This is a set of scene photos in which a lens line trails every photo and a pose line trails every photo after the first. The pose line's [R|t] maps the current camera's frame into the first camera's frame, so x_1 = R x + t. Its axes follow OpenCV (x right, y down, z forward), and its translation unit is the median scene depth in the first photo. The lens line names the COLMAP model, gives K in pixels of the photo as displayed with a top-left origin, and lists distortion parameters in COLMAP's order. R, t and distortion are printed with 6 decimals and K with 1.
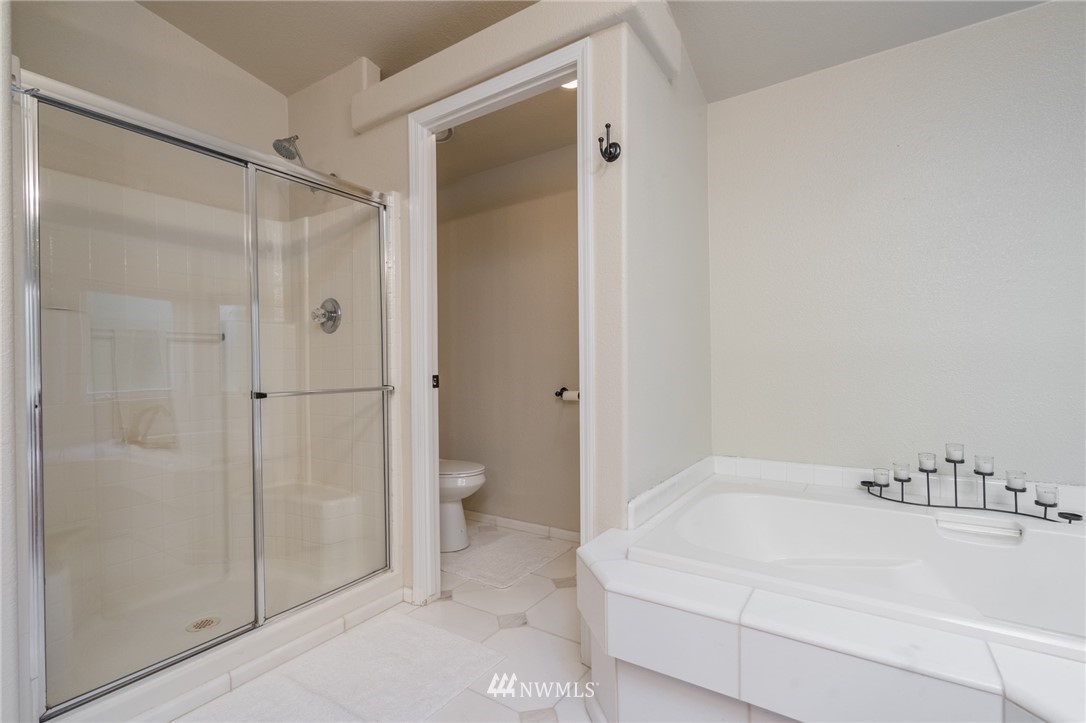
lens RADIAL K [[489.4, 0, 543.2], [0, 489.4, 366.2], [0, 0, 1]] dist [-0.003392, 0.000030]
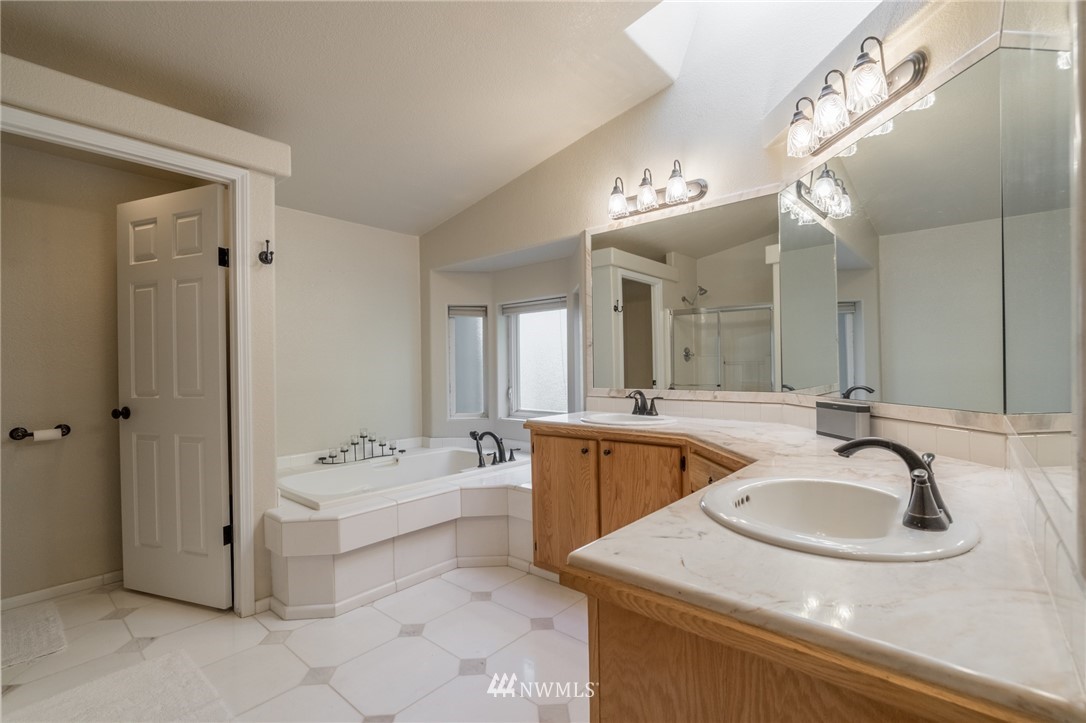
lens RADIAL K [[489.4, 0, 543.2], [0, 489.4, 366.2], [0, 0, 1]] dist [-0.003392, 0.000030]
pose [[0.134084, 0.006446, 0.990949, -1.120034], [0.005102, 0.999961, -0.007195, -0.086091], [-0.990957, 0.006021, 0.134046, -0.029680]]
